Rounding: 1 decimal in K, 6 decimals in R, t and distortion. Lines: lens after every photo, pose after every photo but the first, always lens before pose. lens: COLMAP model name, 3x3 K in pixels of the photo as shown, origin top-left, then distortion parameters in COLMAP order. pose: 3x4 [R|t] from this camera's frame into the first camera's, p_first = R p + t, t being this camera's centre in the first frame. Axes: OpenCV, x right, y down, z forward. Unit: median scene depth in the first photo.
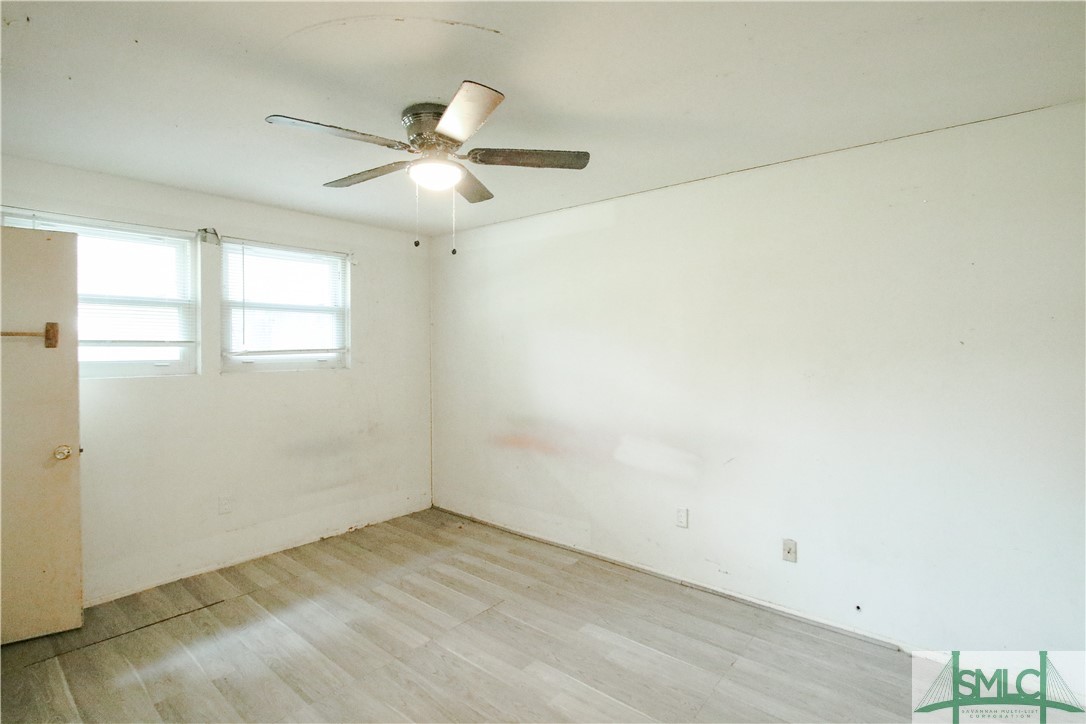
lens RADIAL K [[519.9, 0, 543.0], [0, 519.9, 362.0], [0, 0, 1]] dist [0.000958, -0.000196]
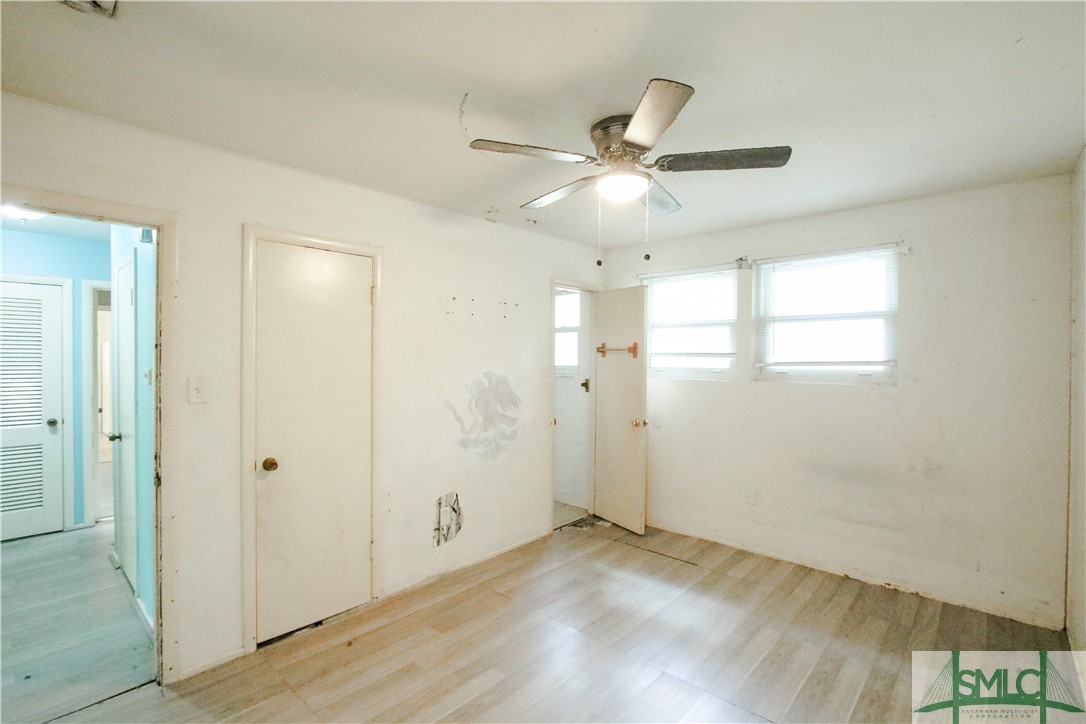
lens RADIAL K [[512.3, 0, 543.0], [0, 512.3, 362.0], [0, 0, 1]] dist [-0.003911, -0.000083]
pose [[-0.038717, 0.017636, -0.999095, 0.535151], [-0.029455, 0.999390, 0.018782, -0.027811], [0.998816, 0.030155, -0.038174, 0.602669]]
